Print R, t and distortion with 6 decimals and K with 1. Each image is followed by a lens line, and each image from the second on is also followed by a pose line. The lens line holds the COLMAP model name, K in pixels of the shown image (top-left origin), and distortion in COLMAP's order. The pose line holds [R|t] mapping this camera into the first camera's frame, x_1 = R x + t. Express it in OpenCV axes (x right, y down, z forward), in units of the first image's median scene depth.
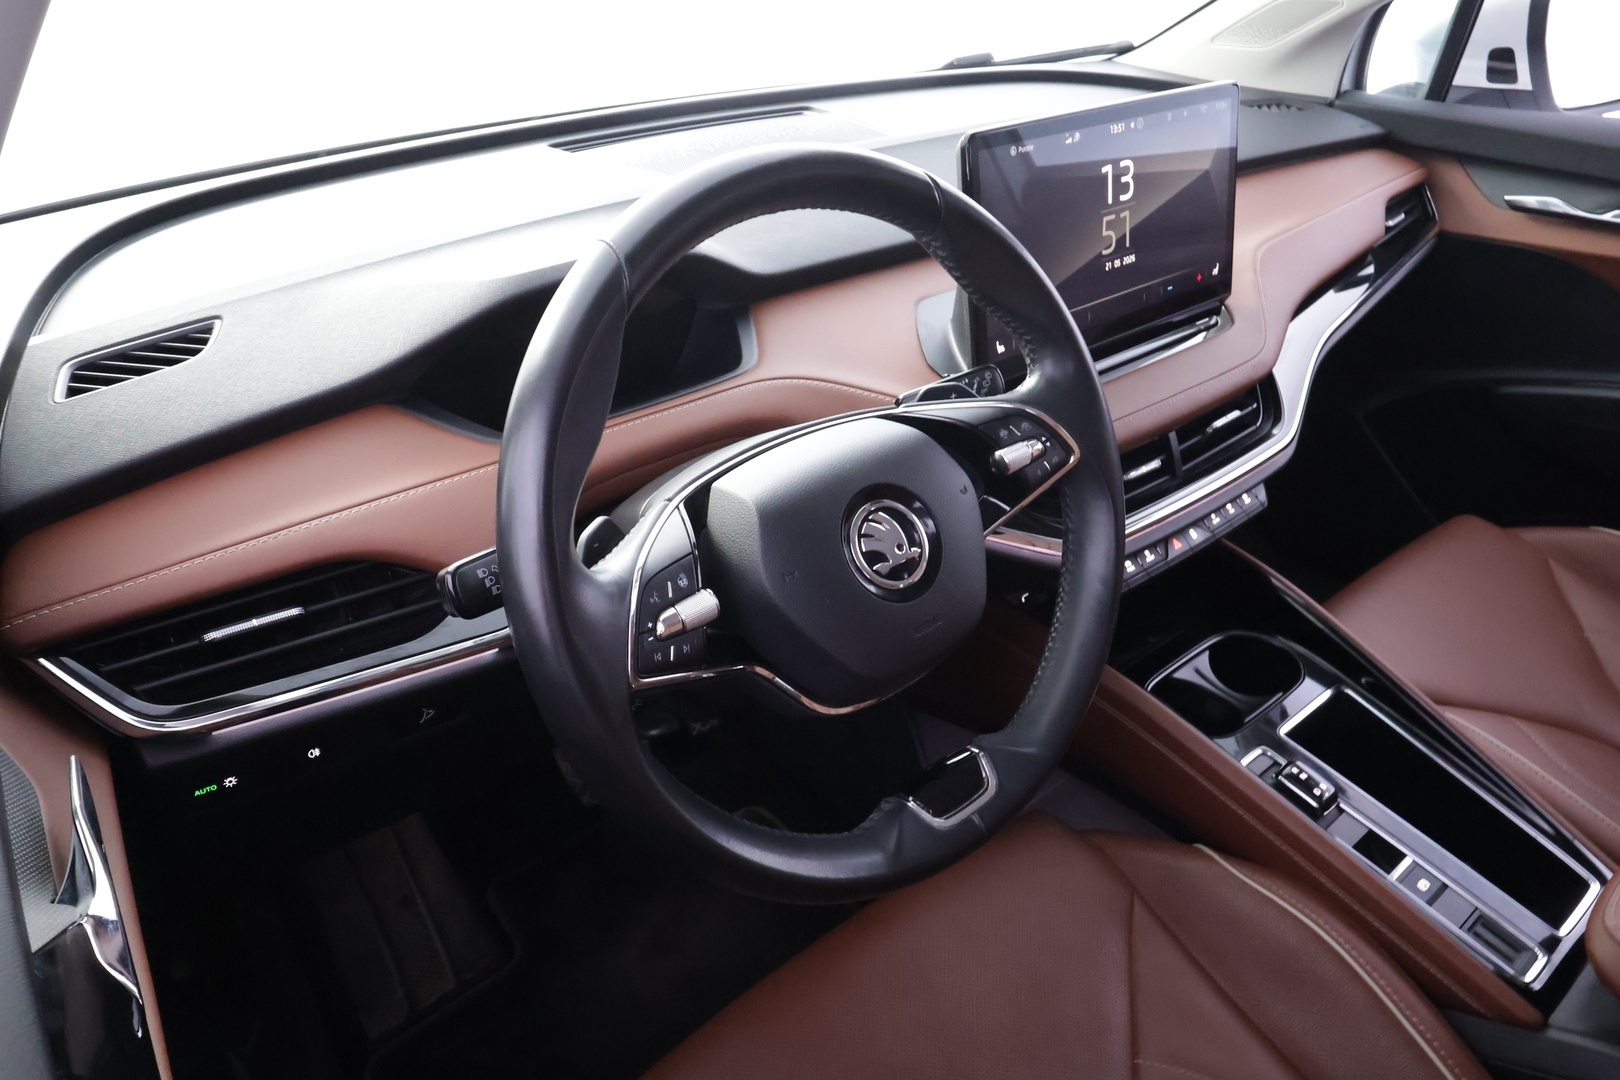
lens RADIAL K [[1118.5, 0, 808.6], [0, 1118.5, 536.2], [0, 0, 1]] dist [0.002114, 0.000709]
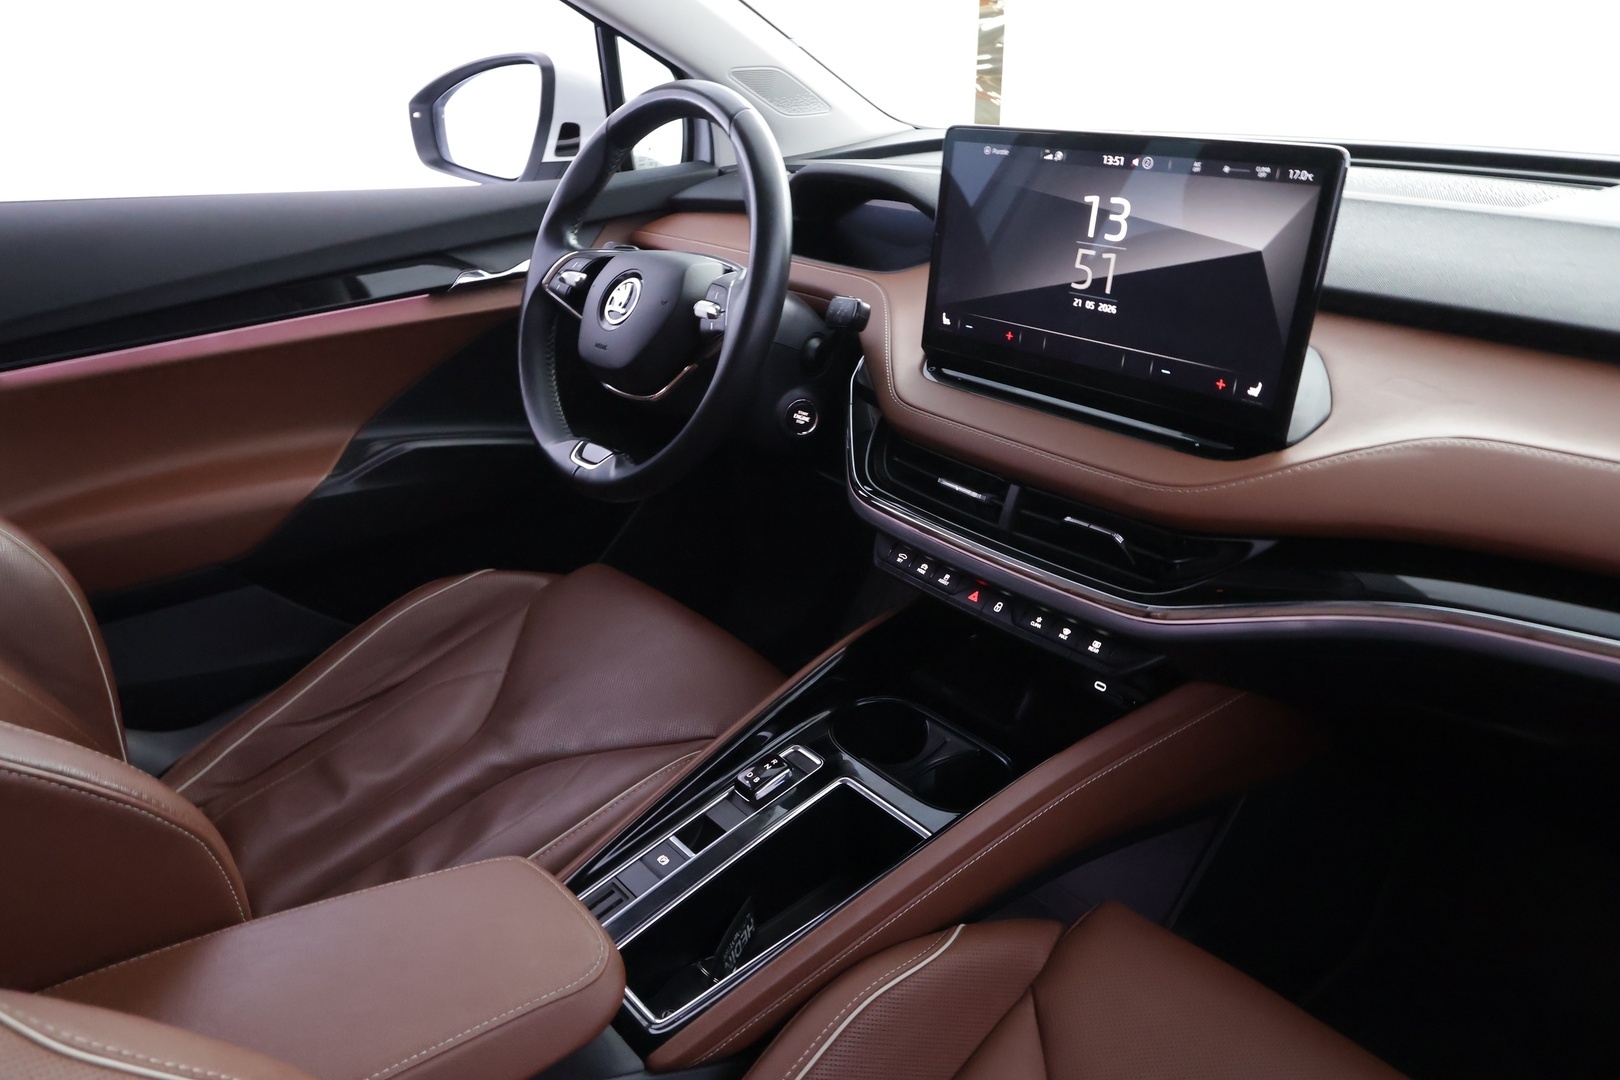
lens RADIAL K [[1198.6, 0, 808.9], [0, 1198.6, 542.5], [0, 0, 1]] dist [0.002278, 0.000351]
pose [[-0.038695, 0.412107, -0.910313, 1.286754], [-0.468981, 0.796939, 0.380717, -0.361711], [0.882360, 0.441651, 0.162433, 0.733891]]
